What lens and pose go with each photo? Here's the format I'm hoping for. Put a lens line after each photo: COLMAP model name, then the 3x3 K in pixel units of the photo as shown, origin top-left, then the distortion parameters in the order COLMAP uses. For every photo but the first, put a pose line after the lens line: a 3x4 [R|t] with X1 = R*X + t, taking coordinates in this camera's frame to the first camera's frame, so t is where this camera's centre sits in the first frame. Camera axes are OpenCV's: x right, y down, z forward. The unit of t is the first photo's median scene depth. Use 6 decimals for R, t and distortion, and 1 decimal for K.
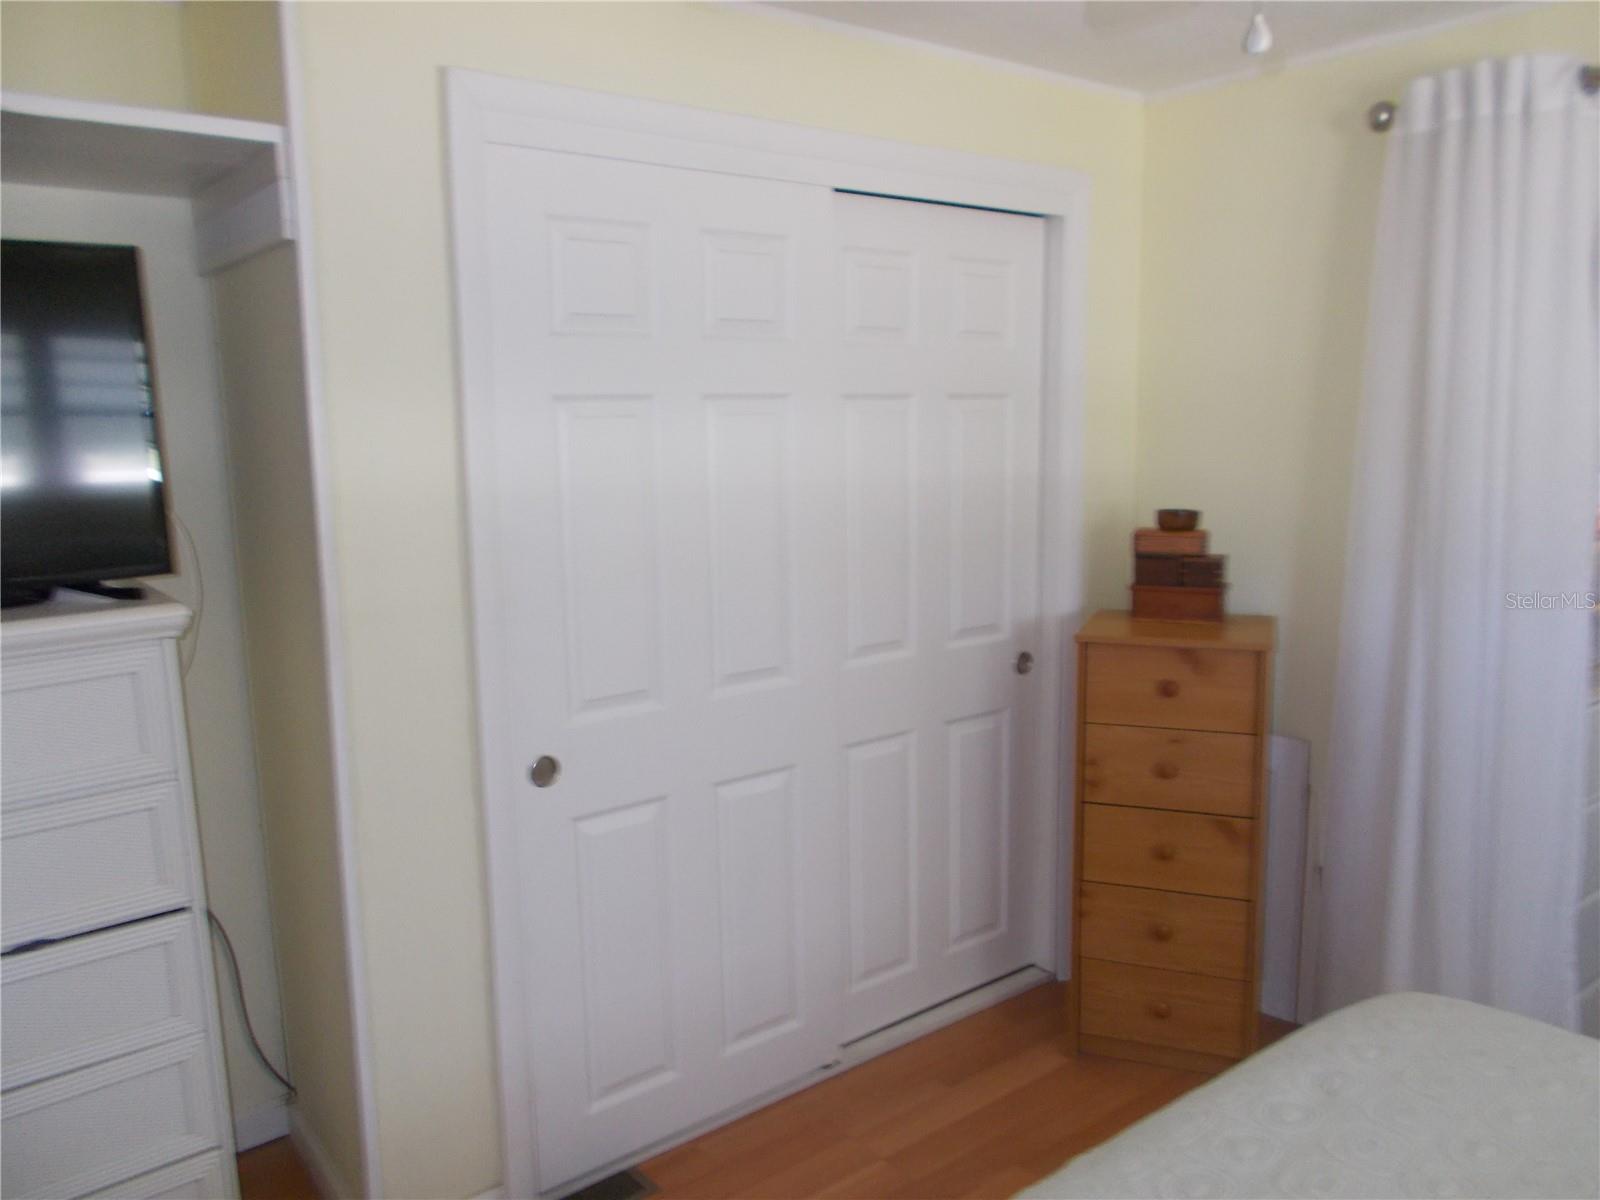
lens RADIAL K [[1227.2, 0, 807.1], [0, 1227.2, 596.0], [0, 0, 1]] dist [-0.010698, -0.001895]
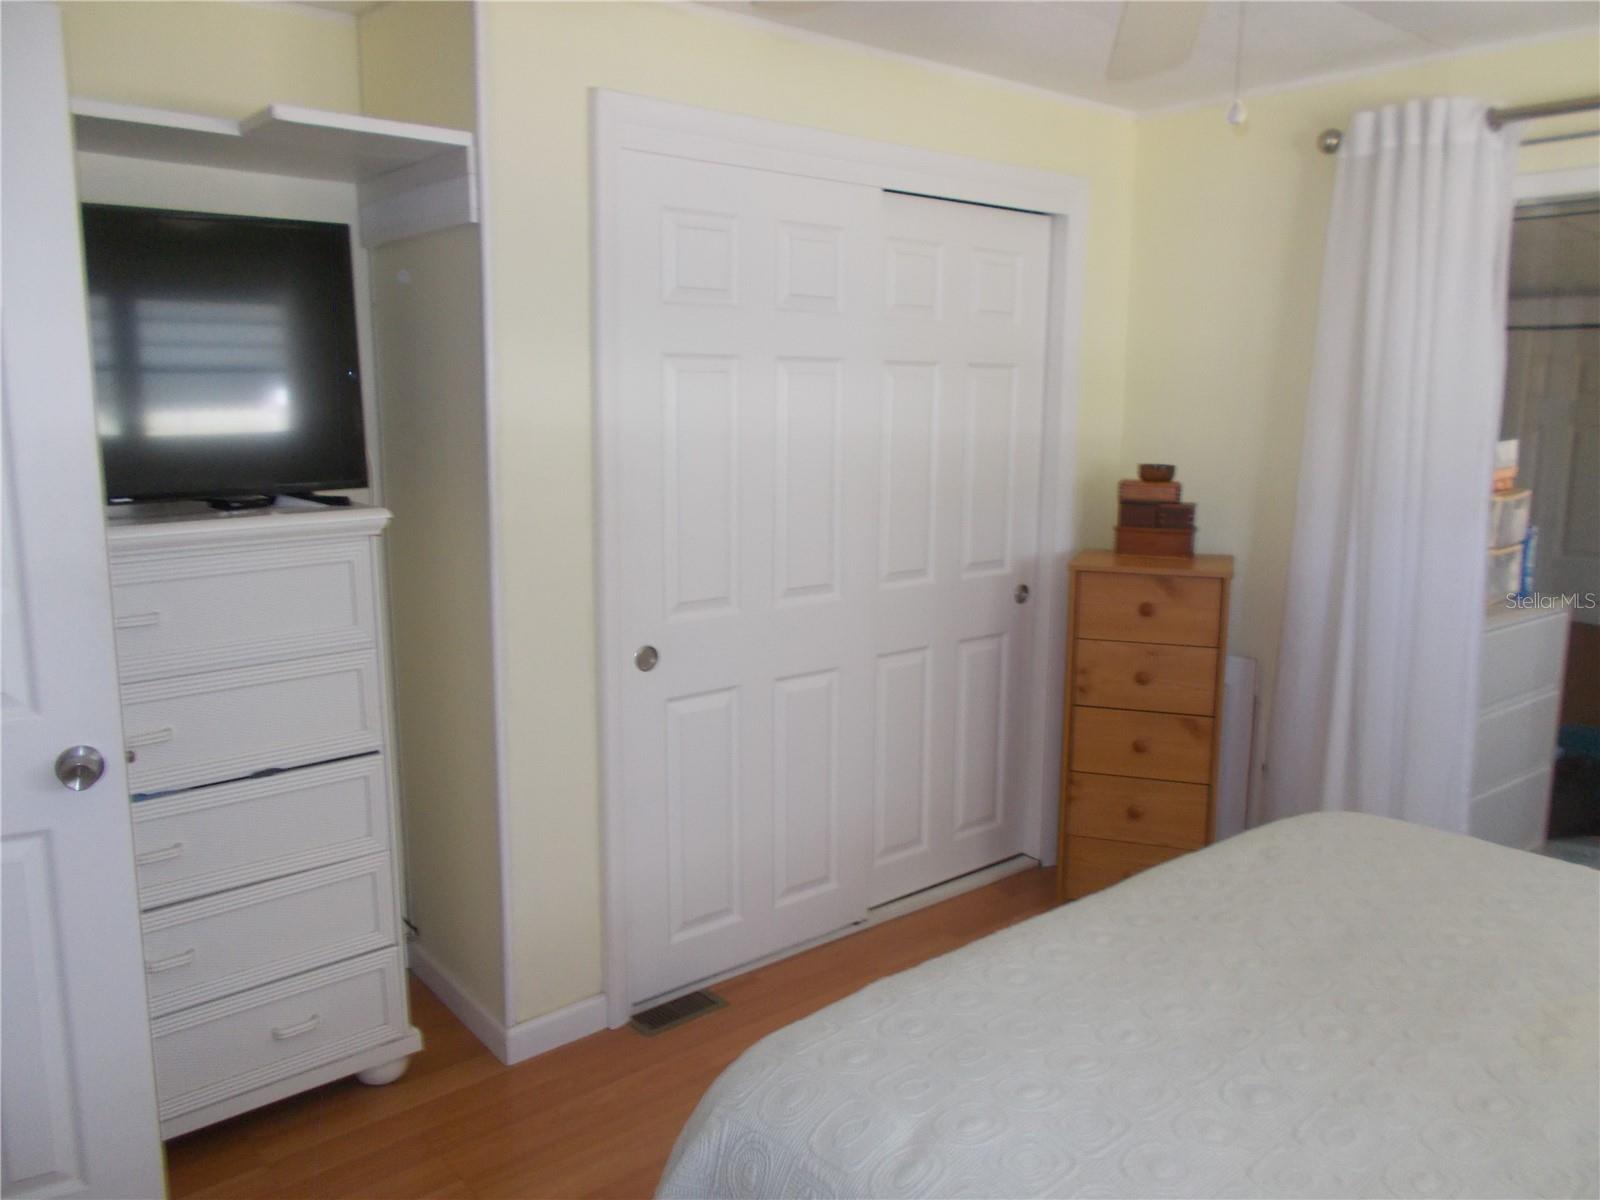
lens RADIAL K [[1227.2, 0, 807.1], [0, 1227.2, 596.0], [0, 0, 1]] dist [-0.010698, -0.001895]
pose [[0.999400, 0.017688, 0.029765, -0.076405], [-0.018167, 0.999709, 0.015880, 0.048018], [-0.029475, -0.016411, 0.999431, -0.198942]]
